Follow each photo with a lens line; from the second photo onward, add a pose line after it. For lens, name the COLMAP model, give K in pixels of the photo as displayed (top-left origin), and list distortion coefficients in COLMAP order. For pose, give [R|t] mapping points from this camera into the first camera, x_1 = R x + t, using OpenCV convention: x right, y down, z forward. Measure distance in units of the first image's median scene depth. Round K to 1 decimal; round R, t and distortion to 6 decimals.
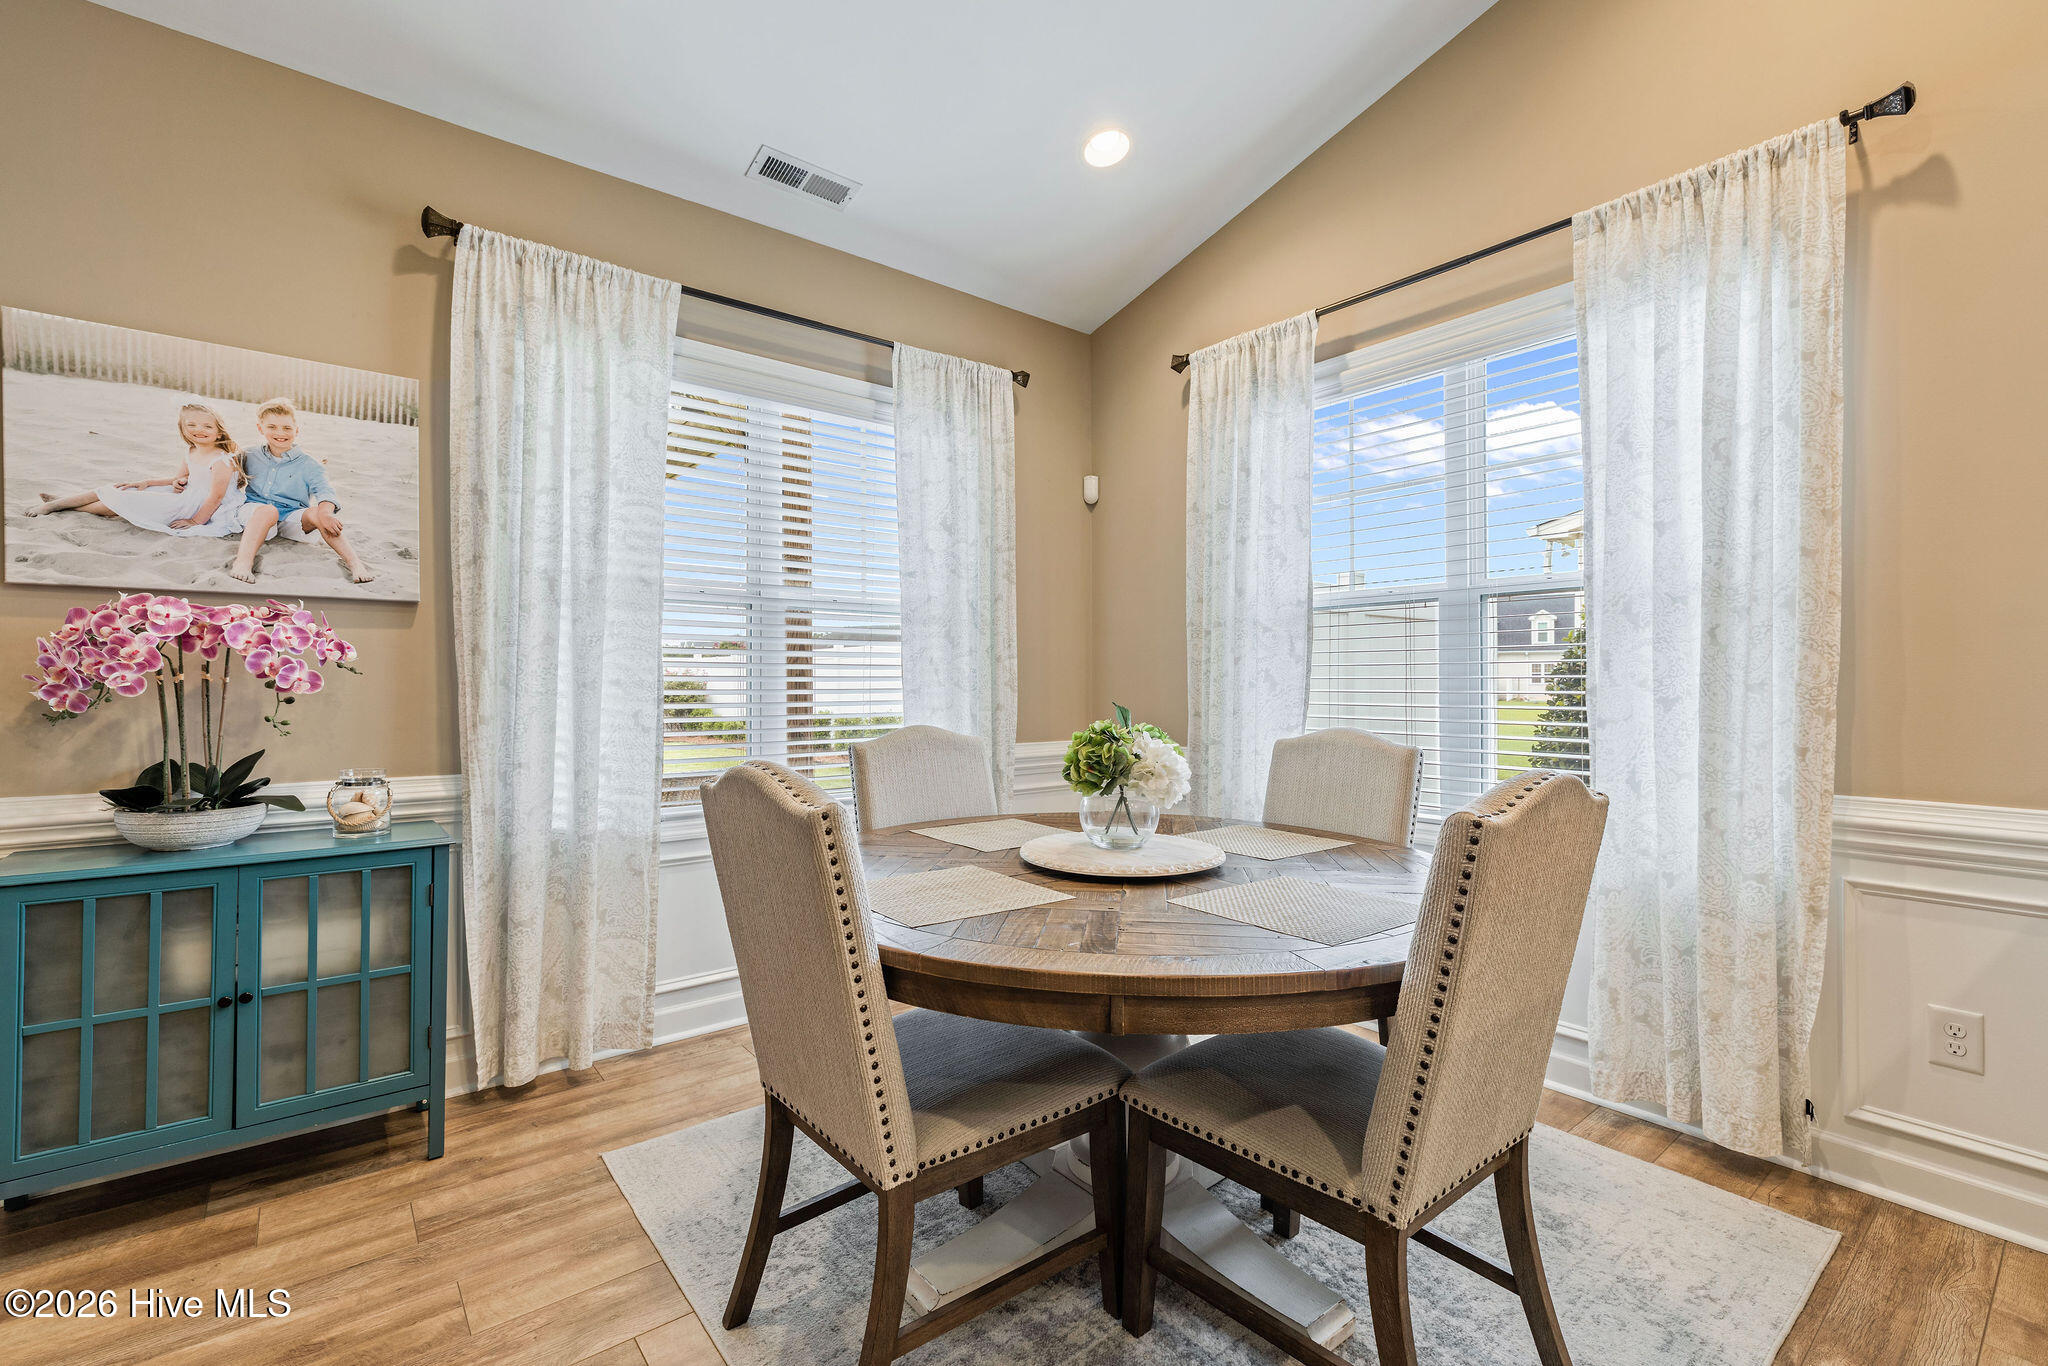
lens RADIAL K [[891.5, 0, 1029.4], [0, 891.5, 680.3], [0, 0, 1]] dist [0.000854, 0.000771]
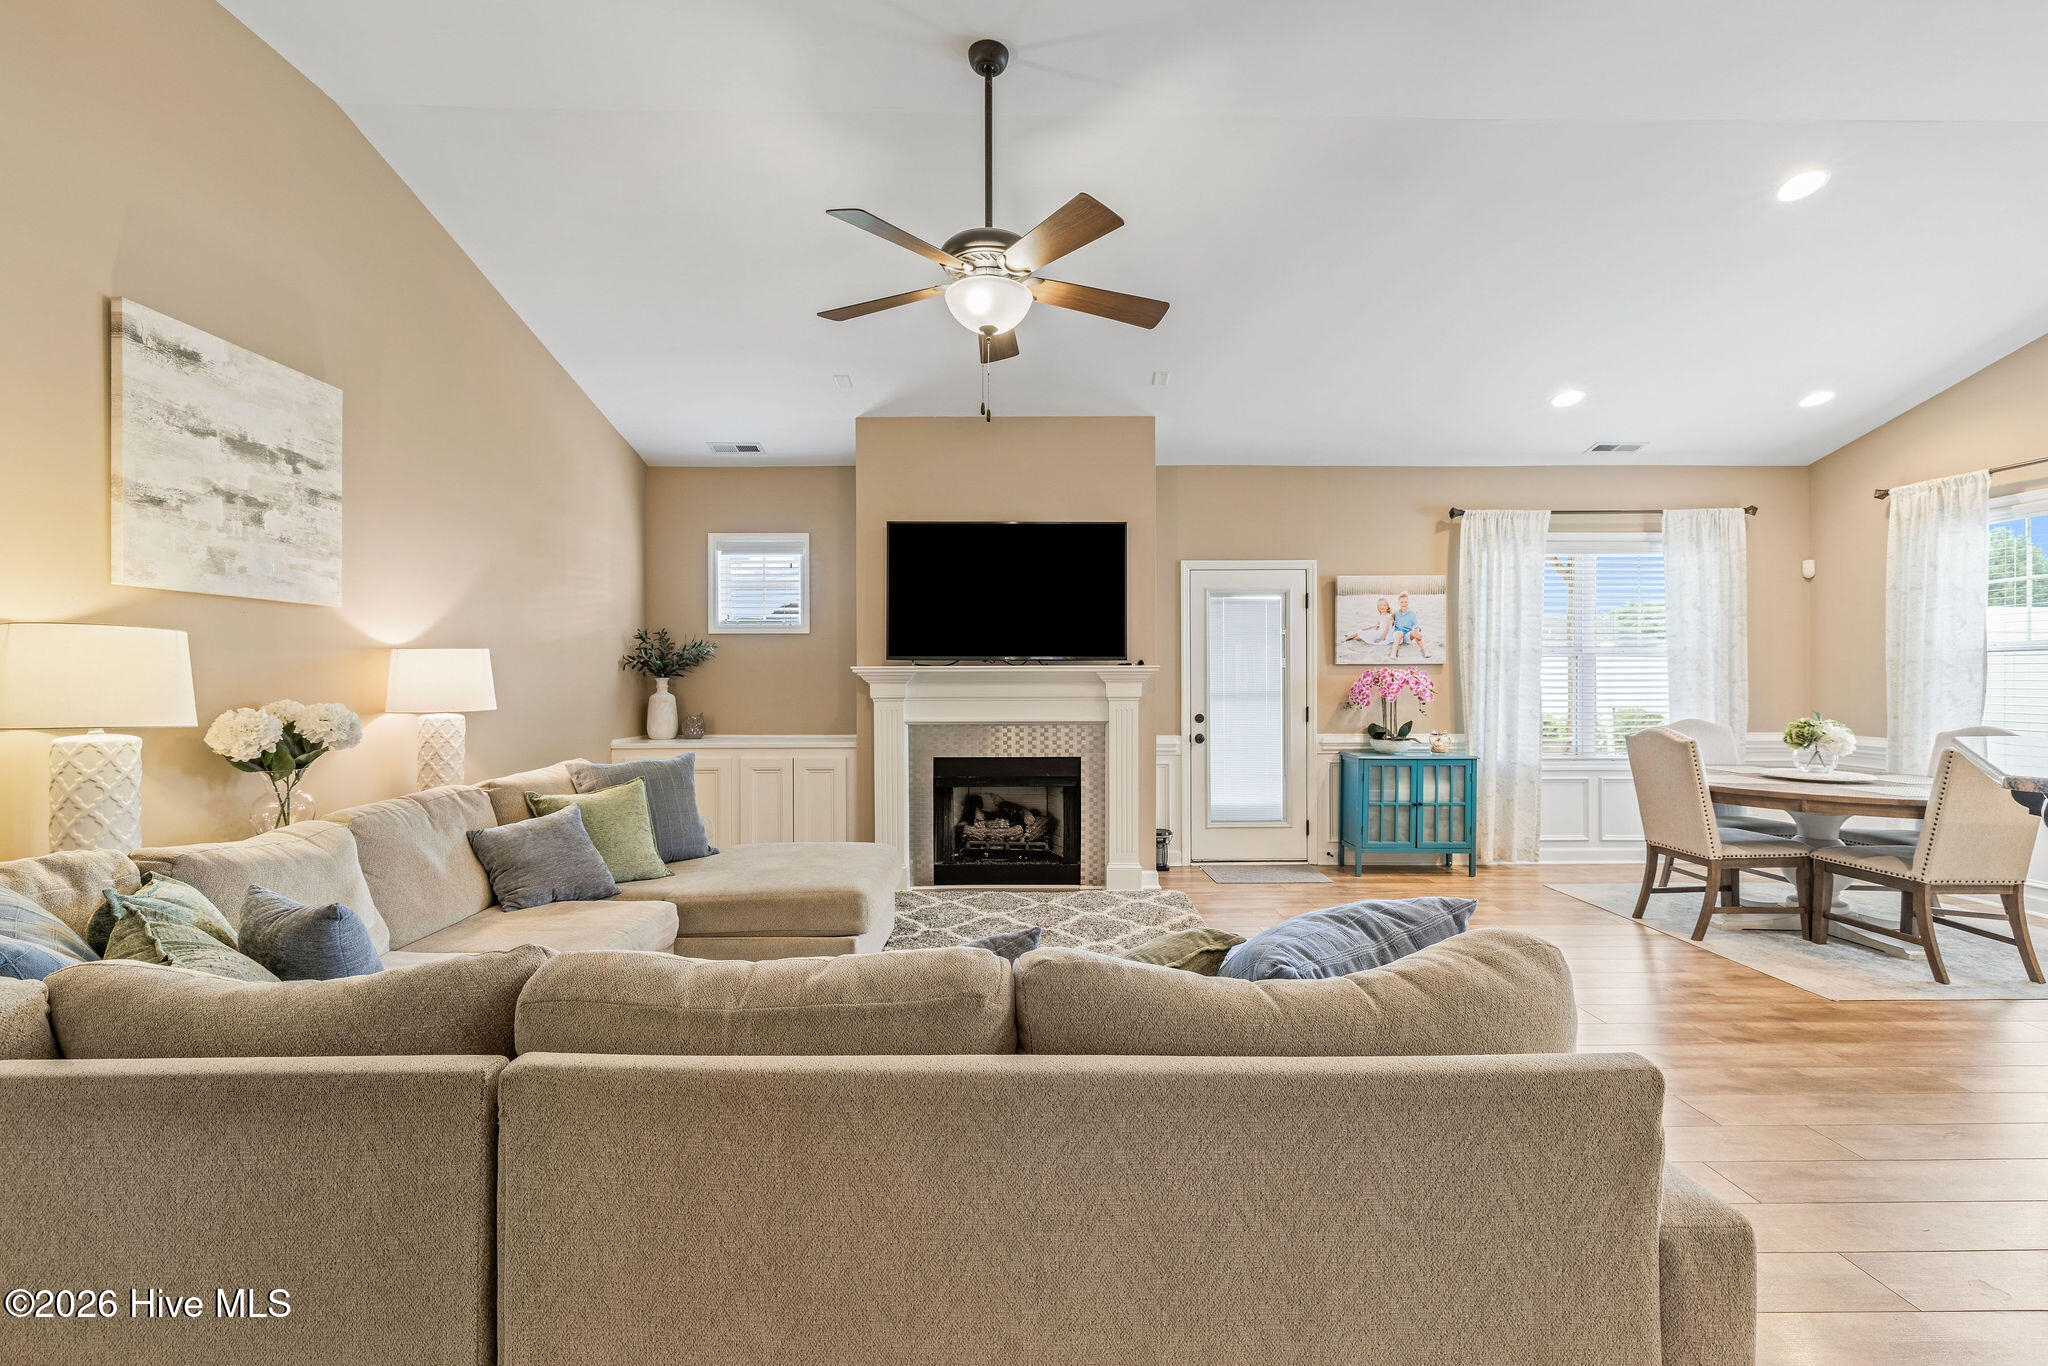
lens RADIAL K [[891.5, 0, 1029.4], [0, 891.5, 680.3], [0, 0, 1]] dist [0.000854, 0.000771]
pose [[0.785396, -0.000616, -0.618993, -0.052278], [0.004461, 0.999979, 0.004665, -0.057150], [0.618977, -0.006425, 0.785383, -1.627462]]
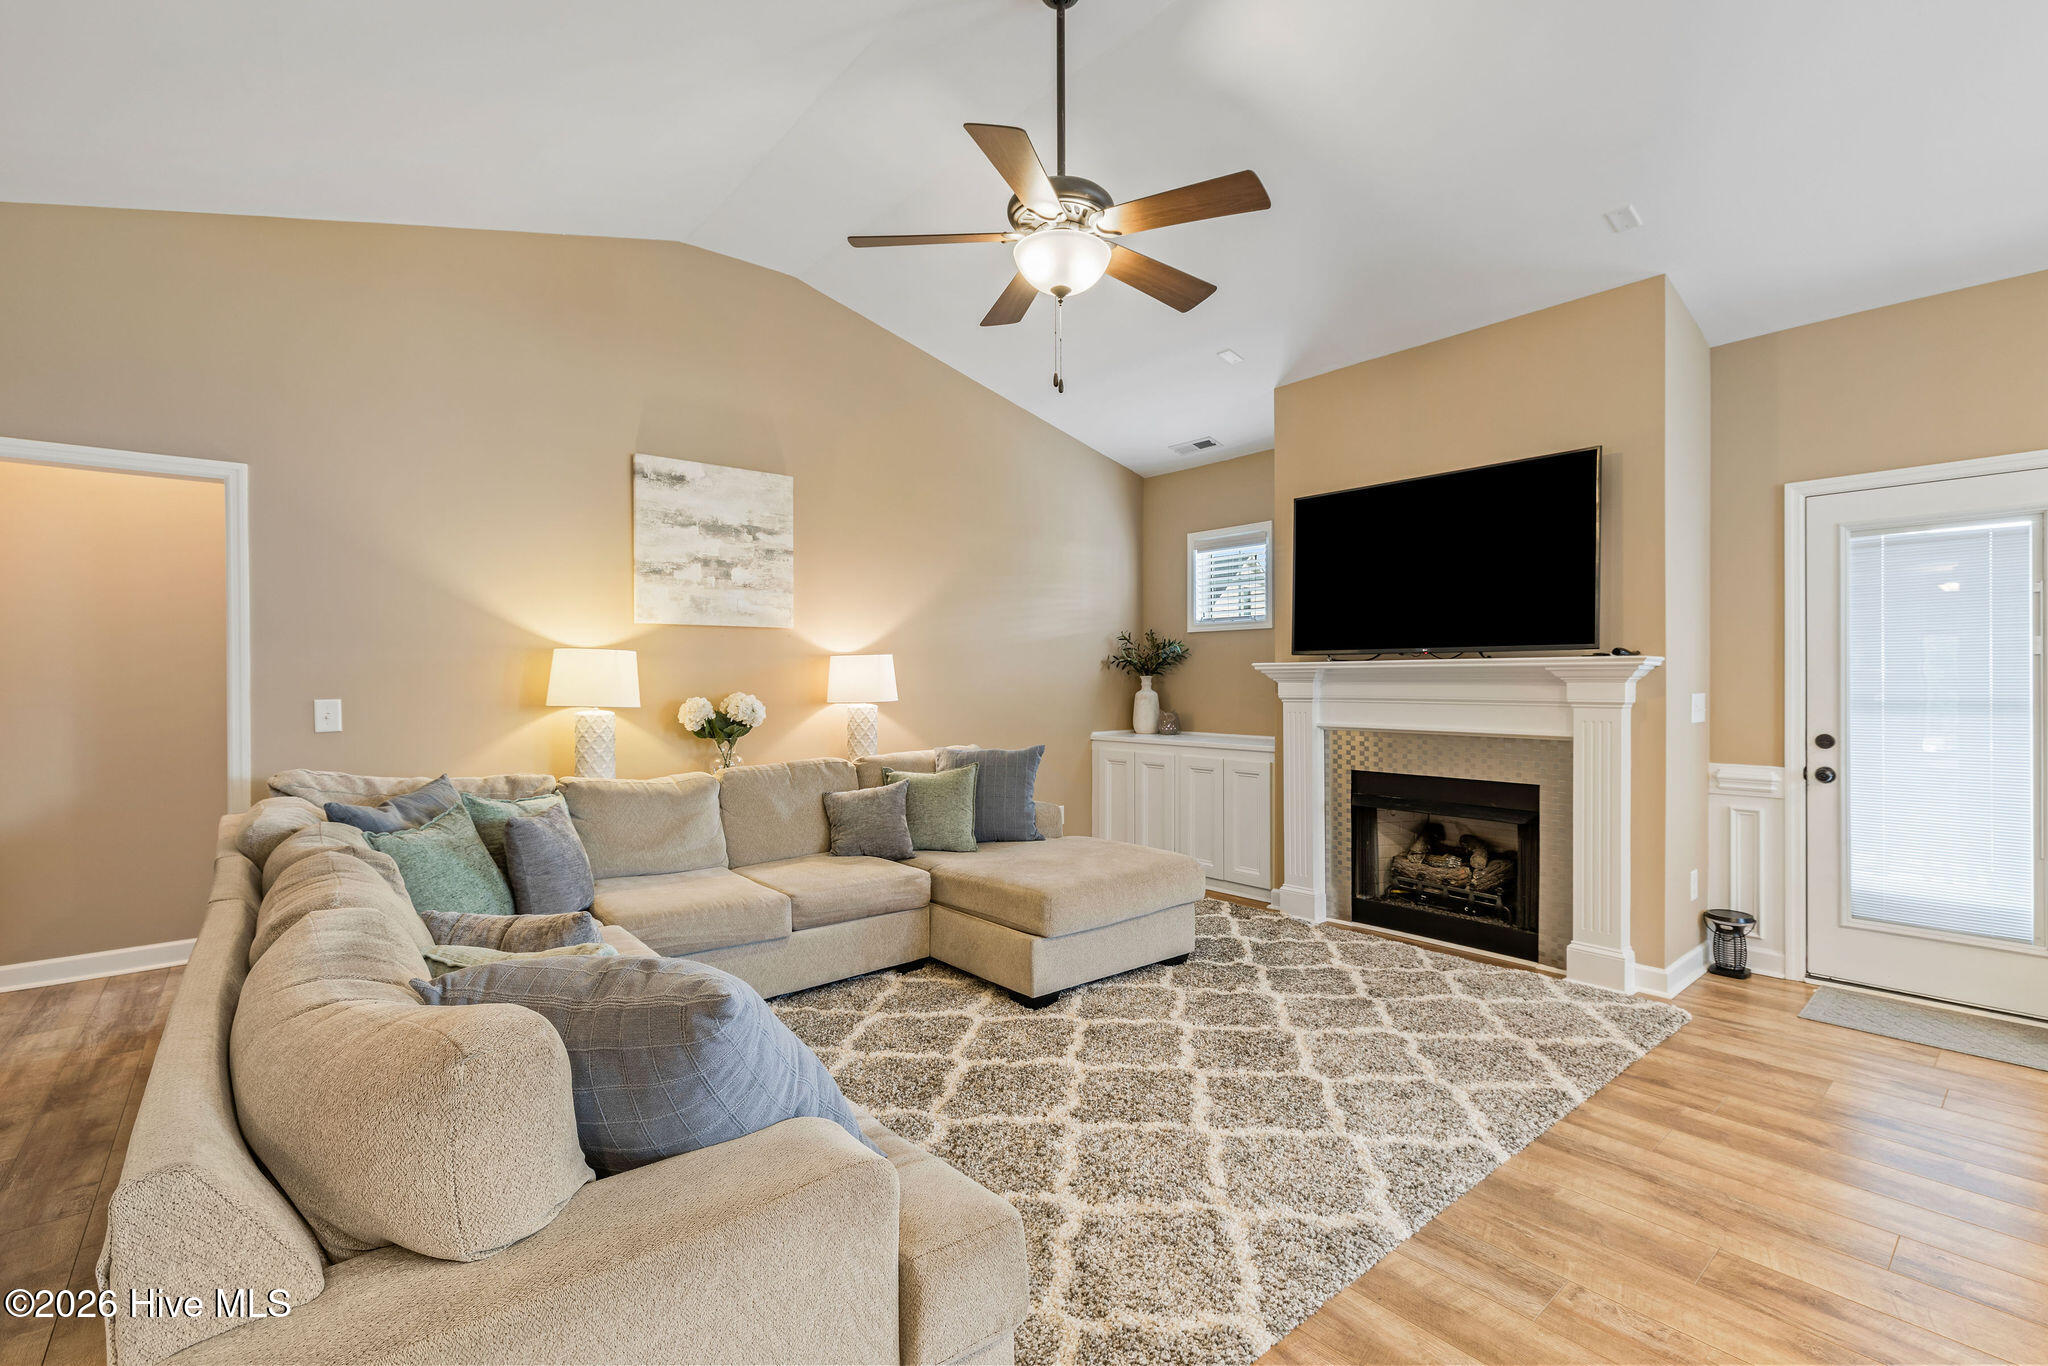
lens RADIAL K [[905.6, 0, 1028.3], [0, 905.6, 680.7], [0, 0, 1]] dist [0.000204, 0.000223]
pose [[0.023703, 0.002688, -0.999715, 0.262019], [0.007715, 0.999966, 0.002872, -0.053696], [0.999689, -0.007781, 0.023681, -0.779259]]
